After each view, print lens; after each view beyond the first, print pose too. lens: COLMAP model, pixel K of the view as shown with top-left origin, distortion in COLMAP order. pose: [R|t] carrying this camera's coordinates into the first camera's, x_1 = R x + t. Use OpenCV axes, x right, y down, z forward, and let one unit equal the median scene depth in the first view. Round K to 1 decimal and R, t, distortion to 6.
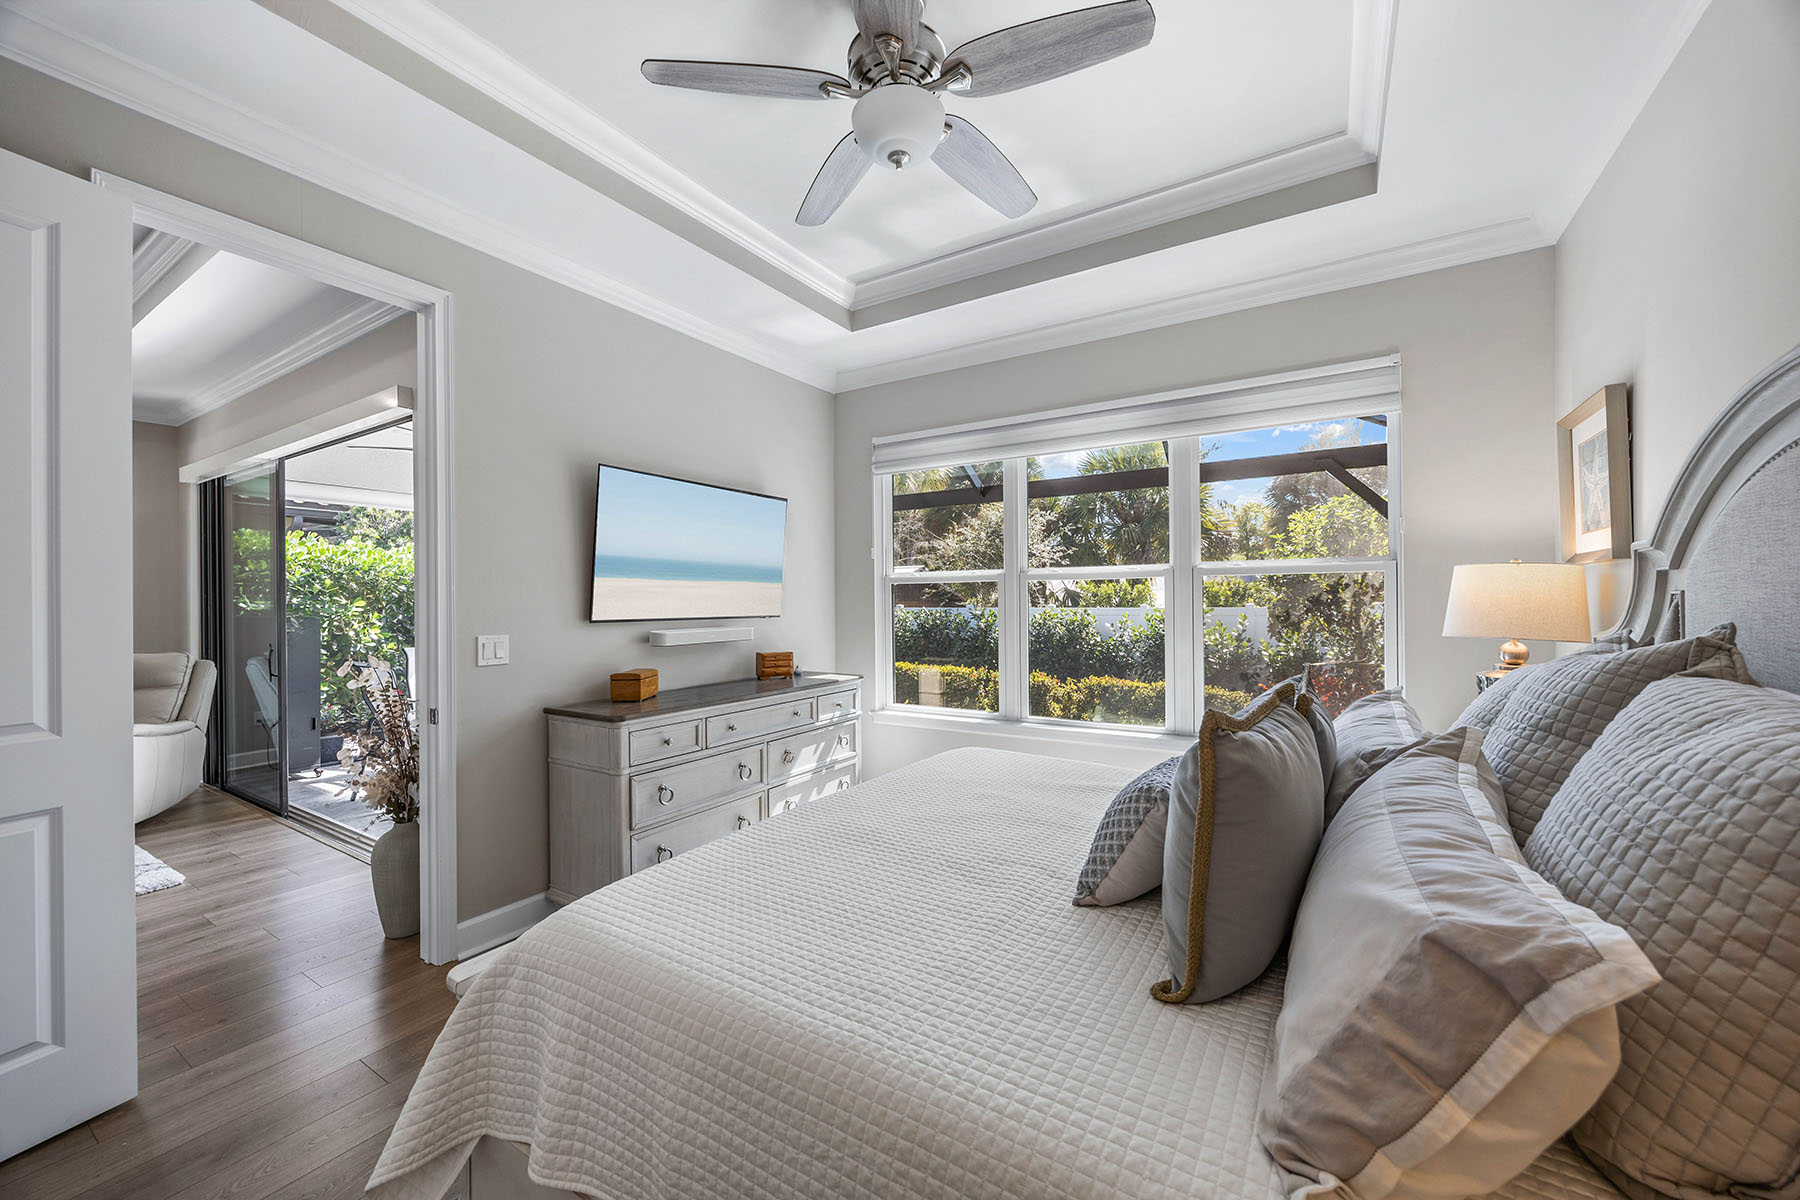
lens RADIAL K [[677.9, 0, 903.5], [0, 677.9, 597.0], [0, 0, 1]] dist [-0.001802, 0.000202]
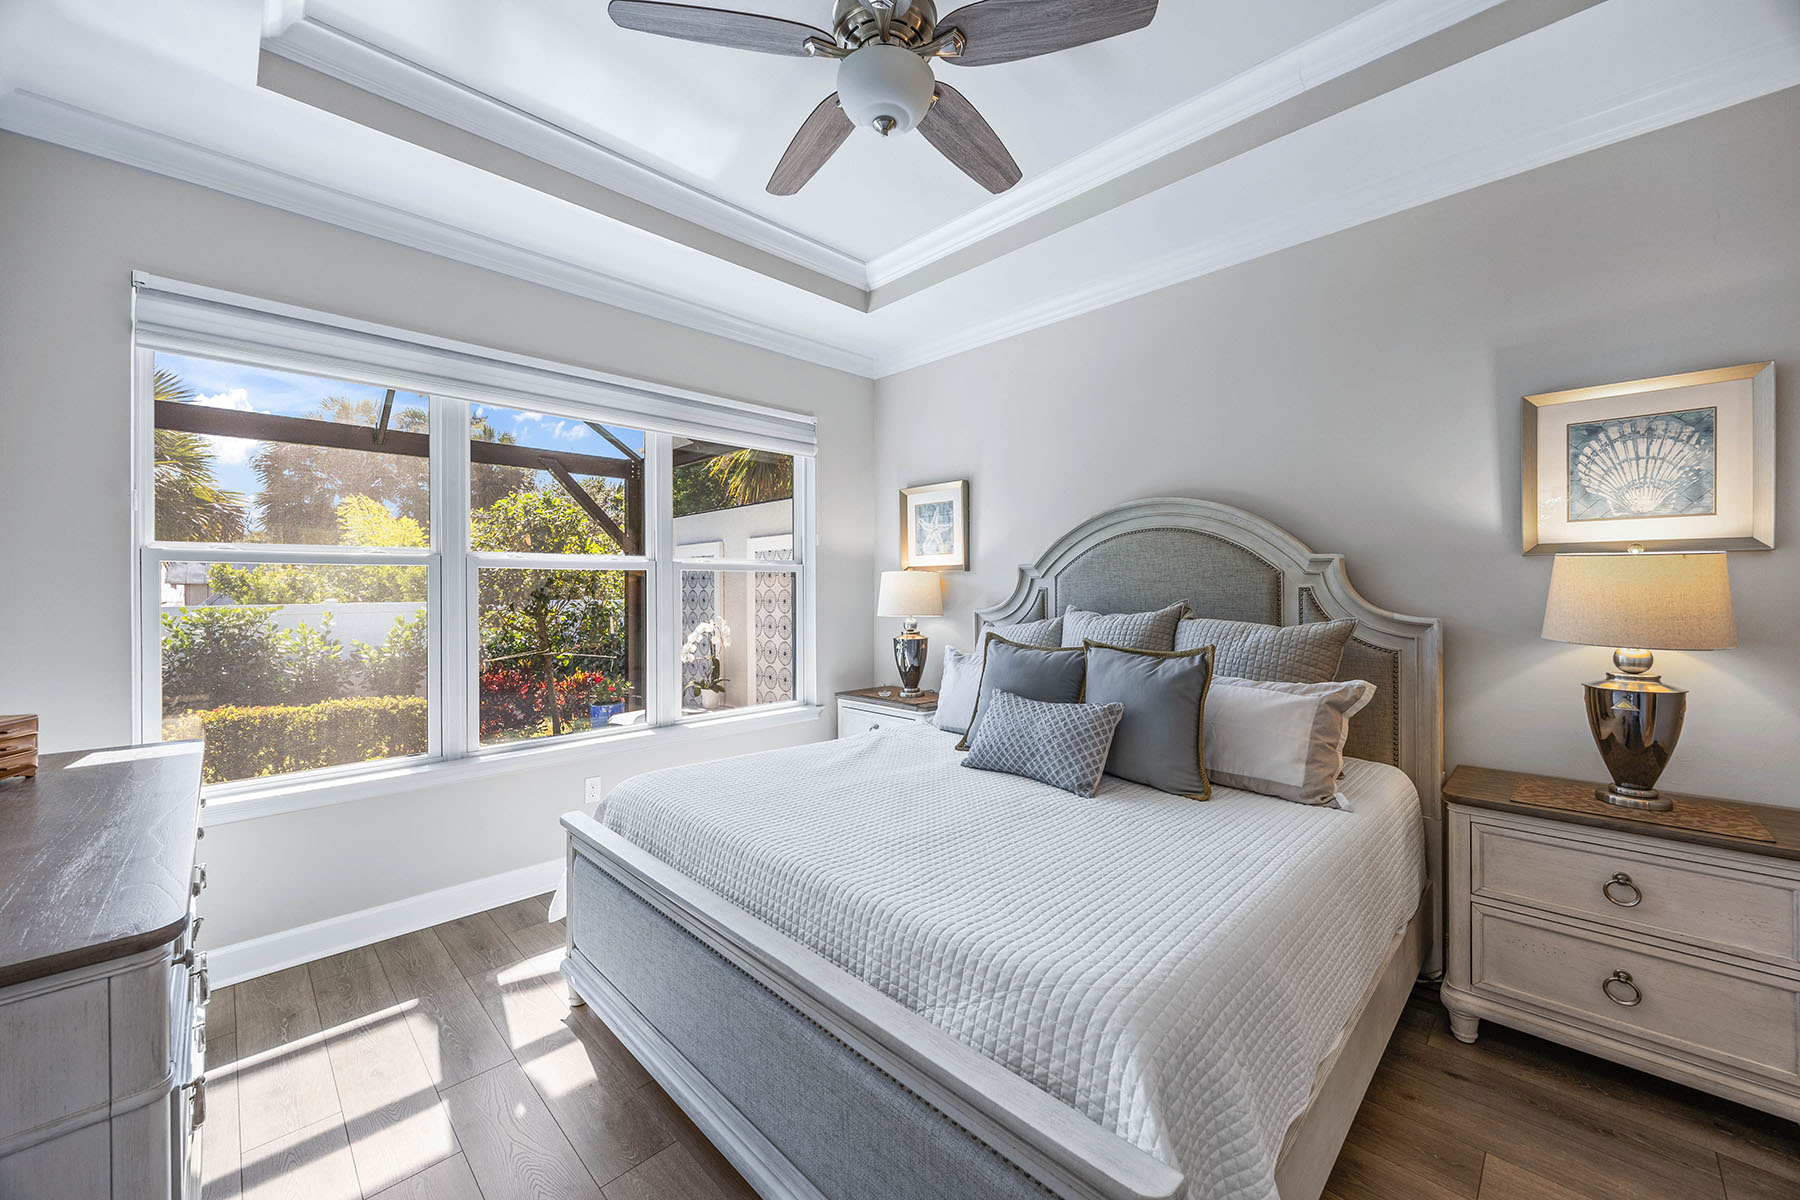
lens RADIAL K [[691.9, 0, 901.3], [0, 691.9, 584.7], [0, 0, 1]] dist [-0.000563, 0.000076]
pose [[0.228826, 0.014234, 0.973363, -0.484253], [-0.002698, 0.999899, -0.013988, 0.005280], [-0.973464, 0.000575, 0.228841, 0.392113]]
